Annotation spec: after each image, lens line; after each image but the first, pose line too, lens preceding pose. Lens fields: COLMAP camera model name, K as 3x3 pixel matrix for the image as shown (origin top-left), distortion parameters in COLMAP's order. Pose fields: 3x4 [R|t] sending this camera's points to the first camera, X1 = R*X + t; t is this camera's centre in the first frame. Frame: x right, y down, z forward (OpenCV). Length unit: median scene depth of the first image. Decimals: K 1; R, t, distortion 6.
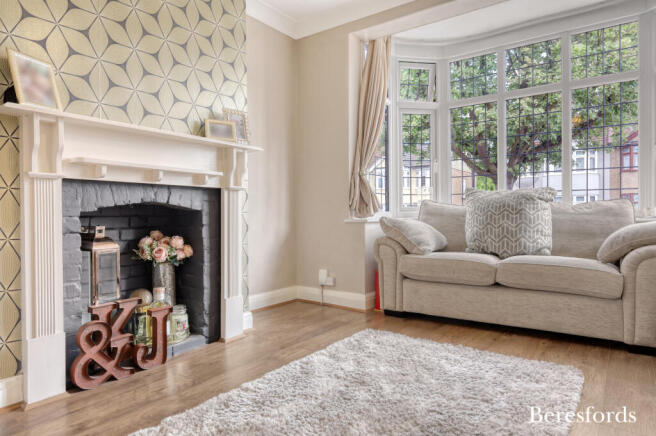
lens RADIAL K [[414.4, 0, 328.0], [0, 414.4, 218.0], [0, 0, 1]] dist [-0.005654, -0.001858]
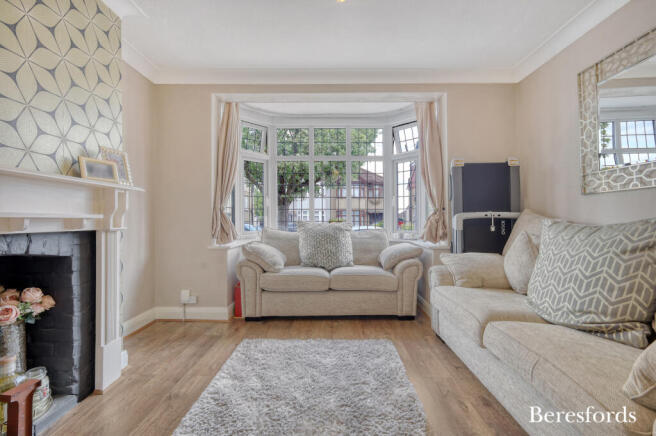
lens RADIAL K [[286.9, 0, 330.3], [0, 286.9, 216.2], [0, 0, 1]] dist [0.000783, 0.000165]
pose [[0.805490, 0.007197, 0.592565, -0.218653], [0.001262, 0.999903, -0.013859, -0.094553], [-0.592608, 0.011911, 0.805403, 0.154582]]
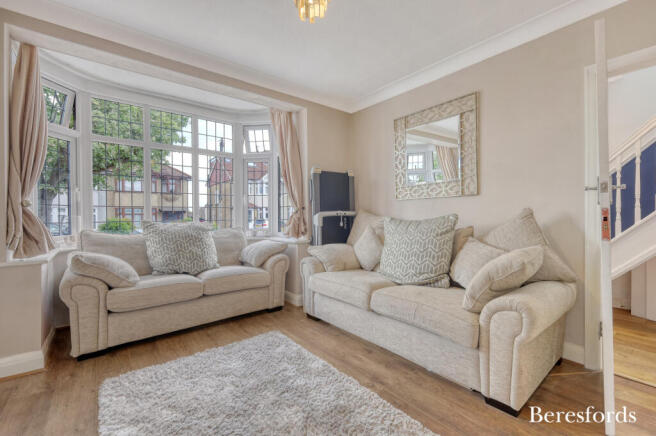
lens RADIAL K [[292.2, 0, 330.6], [0, 292.2, 213.7], [0, 0, 1]] dist [0.013492, -0.000107]
pose [[0.239652, 0.008148, 0.970825, -0.448768], [0.011493, 0.999871, -0.011229, -0.097226], [-0.970791, 0.013848, 0.239528, 0.358796]]
